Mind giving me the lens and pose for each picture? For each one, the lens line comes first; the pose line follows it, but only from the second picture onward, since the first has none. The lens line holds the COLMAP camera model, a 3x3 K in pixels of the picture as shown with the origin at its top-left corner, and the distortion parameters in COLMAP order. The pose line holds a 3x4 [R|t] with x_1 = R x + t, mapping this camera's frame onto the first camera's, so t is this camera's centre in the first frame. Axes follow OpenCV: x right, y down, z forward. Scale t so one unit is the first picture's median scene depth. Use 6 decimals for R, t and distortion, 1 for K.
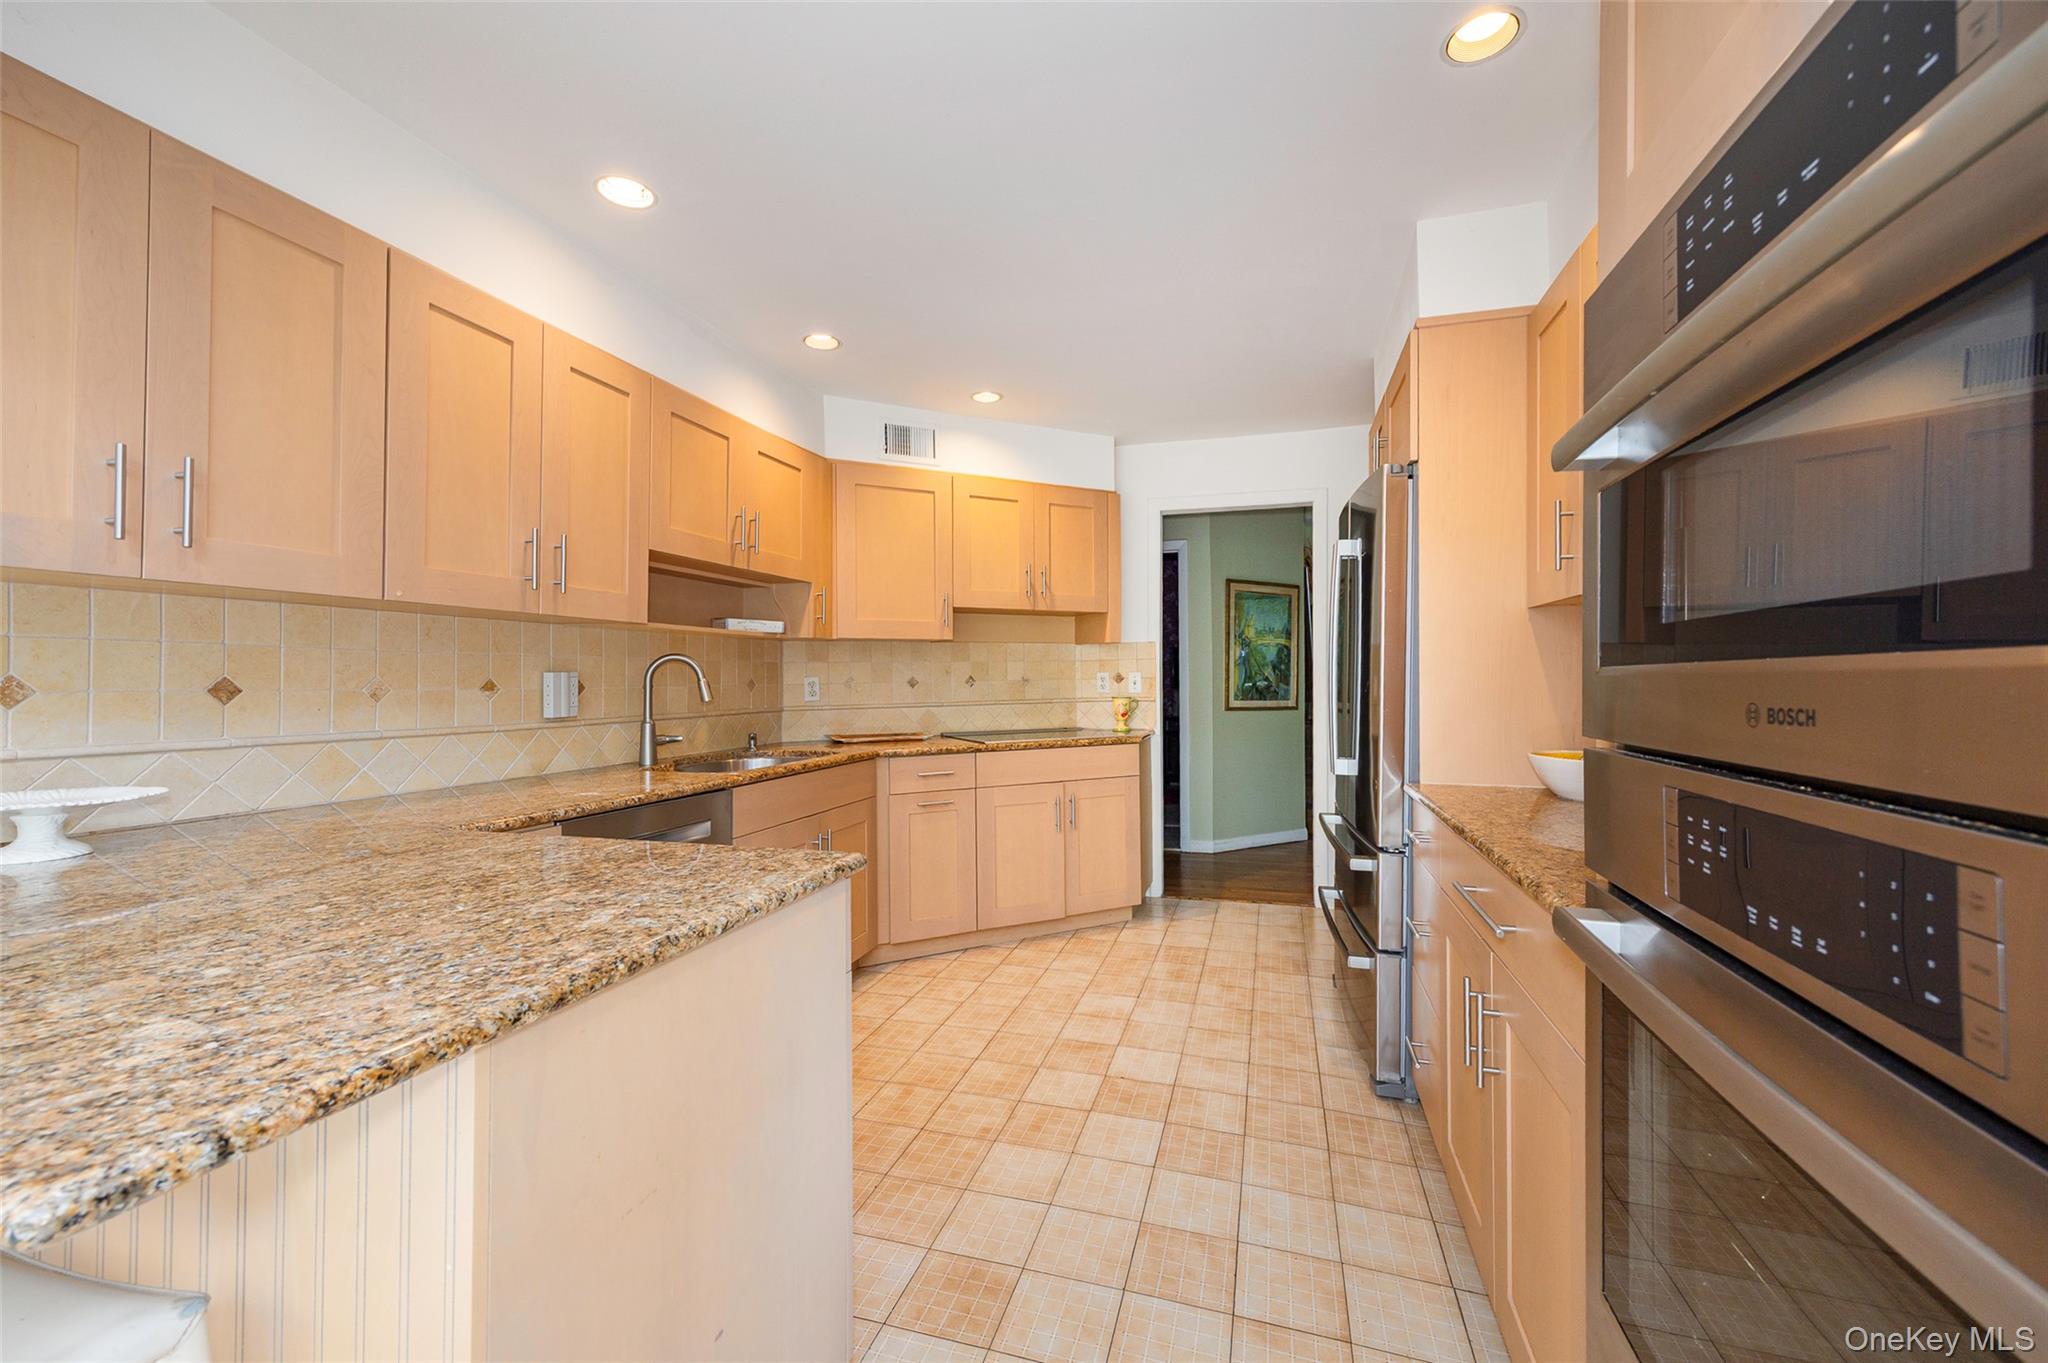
lens RADIAL K [[786.0, 0, 1017.5], [0, 786.0, 681.9], [0, 0, 1]] dist [0.000030, -0.000044]
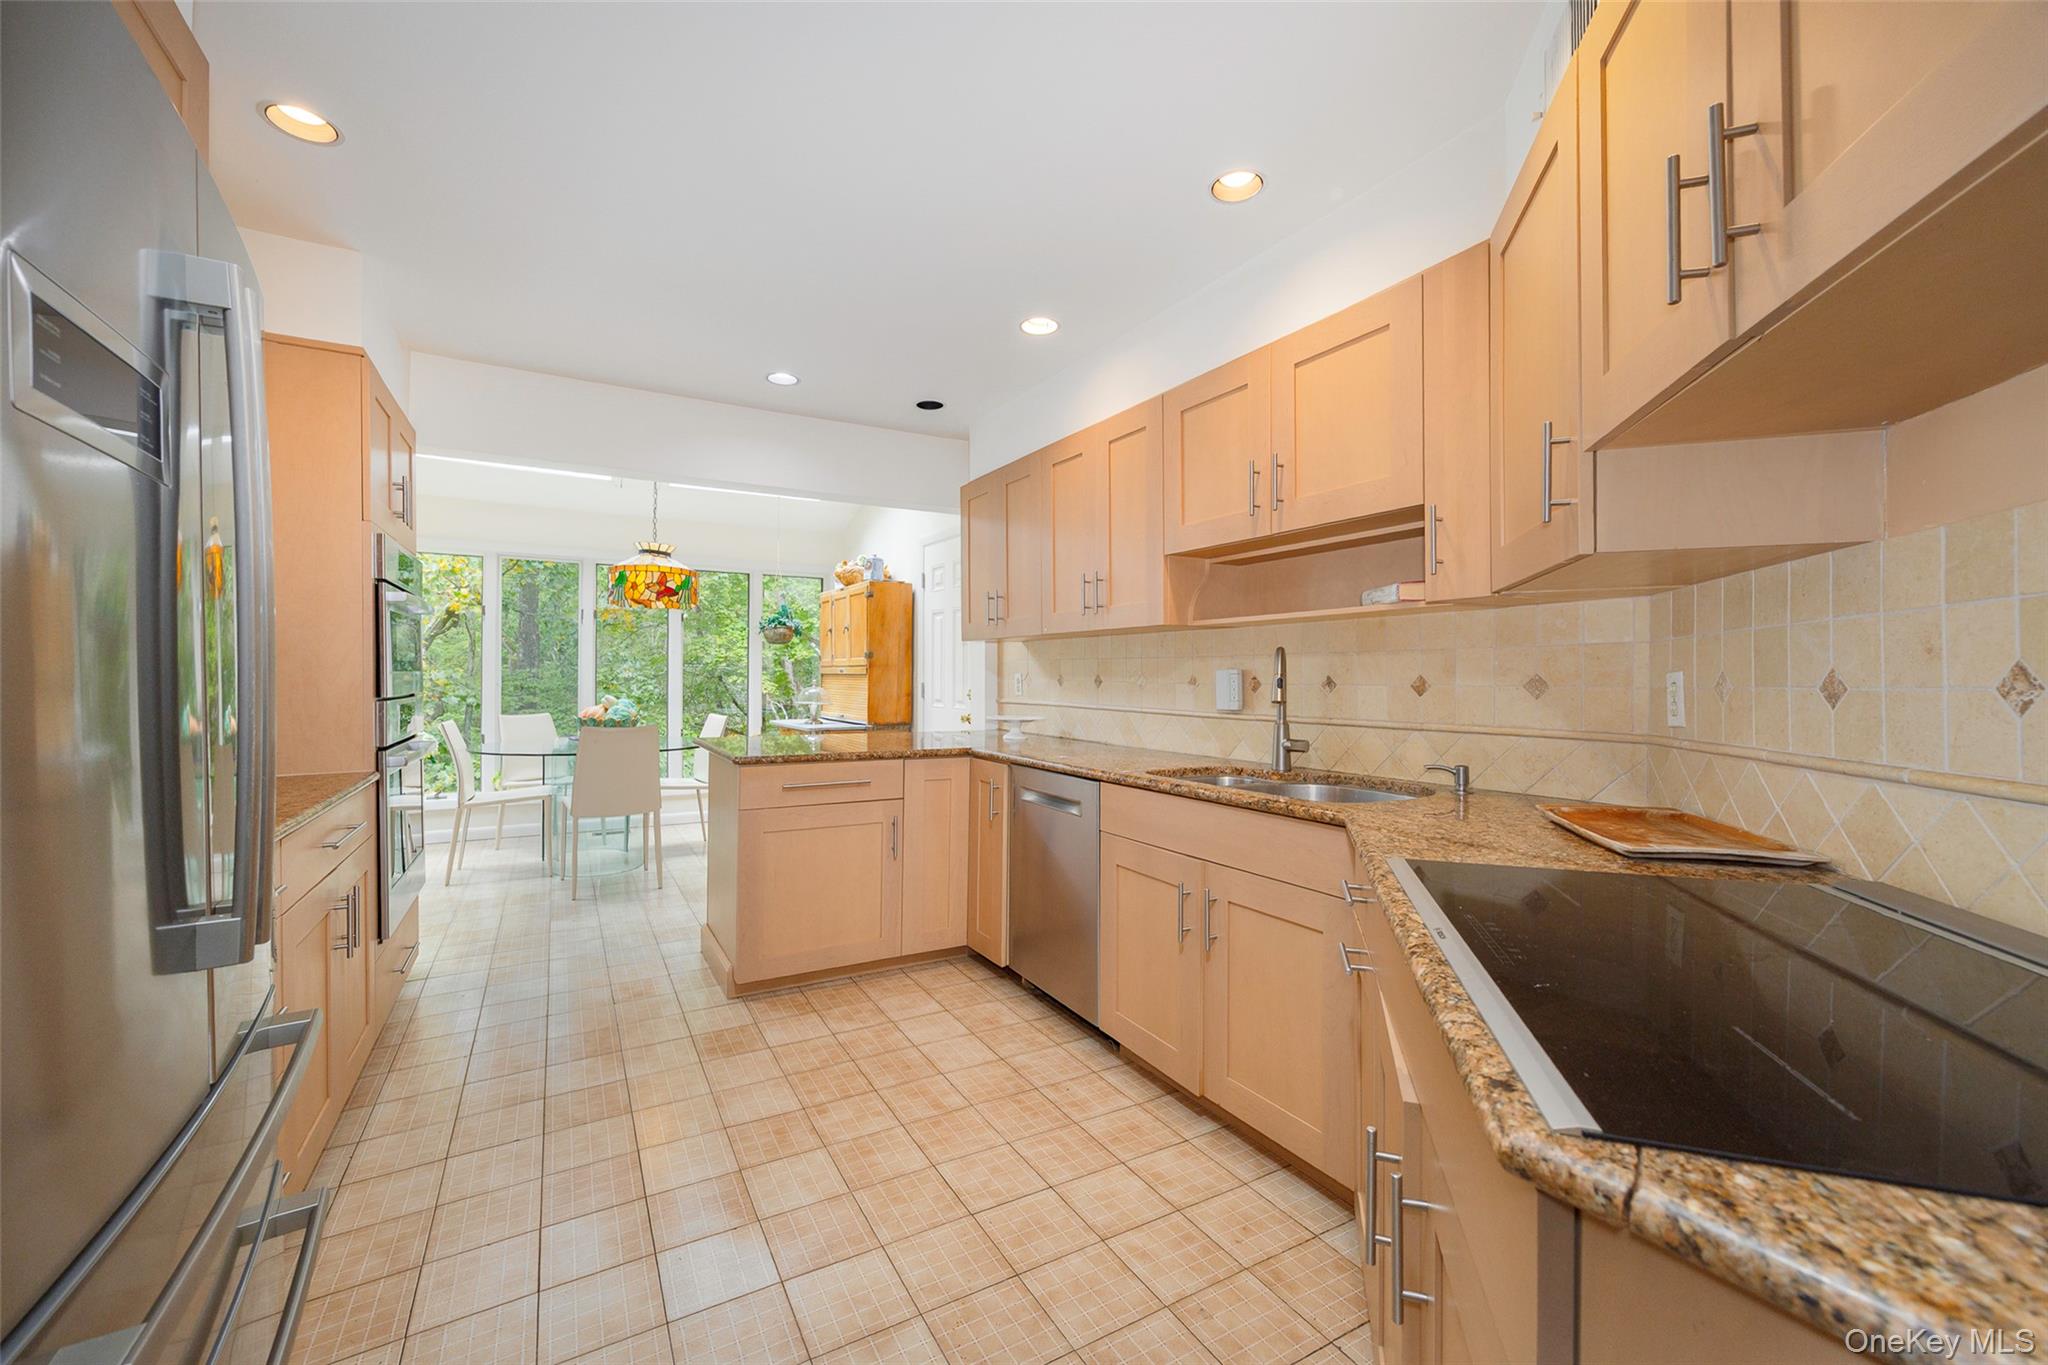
lens RADIAL K [[786.0, 0, 1017.5], [0, 786.0, 682.9], [0, 0, 1]] dist [0.000030, -0.000044]
pose [[-0.659150, 0.004117, -0.752001, 0.492561], [-0.007096, 0.999906, 0.011694, -0.004372], [0.751978, 0.013044, -0.659059, 1.629415]]
